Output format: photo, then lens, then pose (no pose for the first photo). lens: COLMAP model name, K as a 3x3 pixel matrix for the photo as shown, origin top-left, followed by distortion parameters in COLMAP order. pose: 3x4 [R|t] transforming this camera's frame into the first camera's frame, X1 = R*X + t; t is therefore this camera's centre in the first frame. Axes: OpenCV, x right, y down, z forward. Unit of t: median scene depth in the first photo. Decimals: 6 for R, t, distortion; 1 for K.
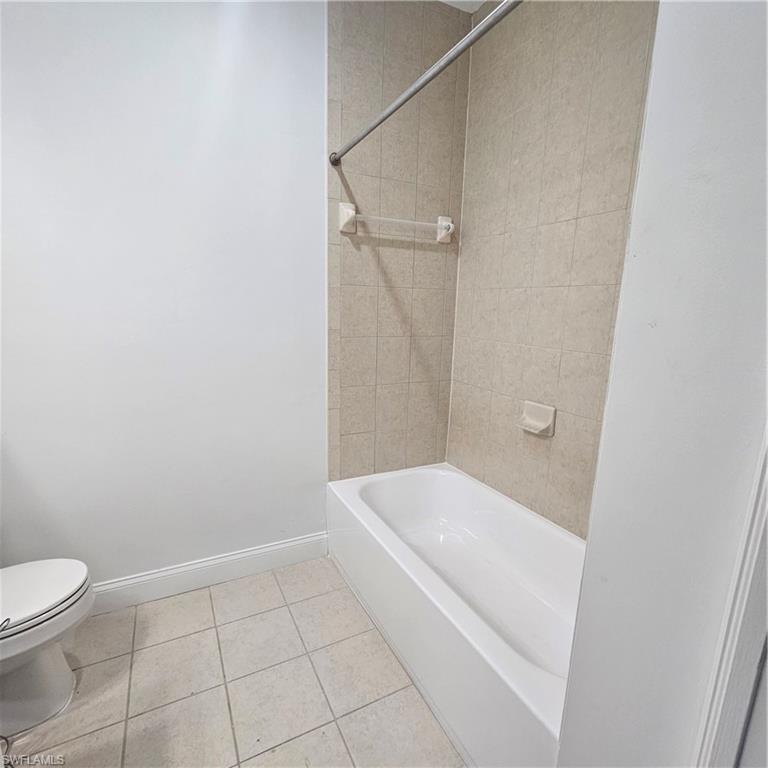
lens RADIAL K [[420.8, 0, 381.9], [0, 420.8, 395.1], [0, 0, 1]] dist [-0.006339, 0.003522]
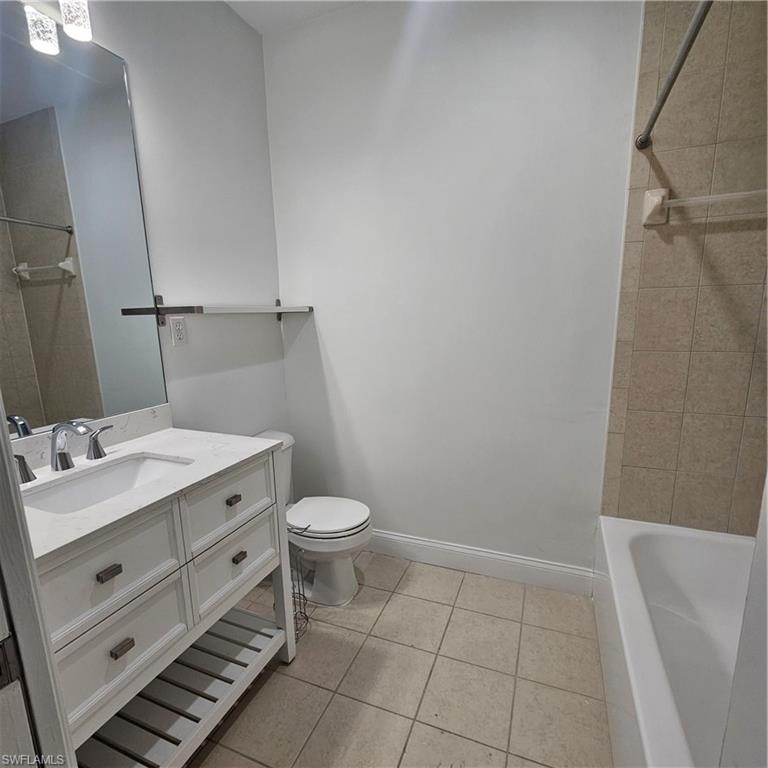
lens RADIAL K [[420.8, 0, 381.9], [0, 420.8, 395.1], [0, 0, 1]] dist [-0.006339, 0.003522]
pose [[0.648961, 0.105575, -0.753461, 0.227775], [-0.121239, 0.992021, 0.034578, -0.016997], [0.751100, 0.068909, 0.656582, 0.076691]]
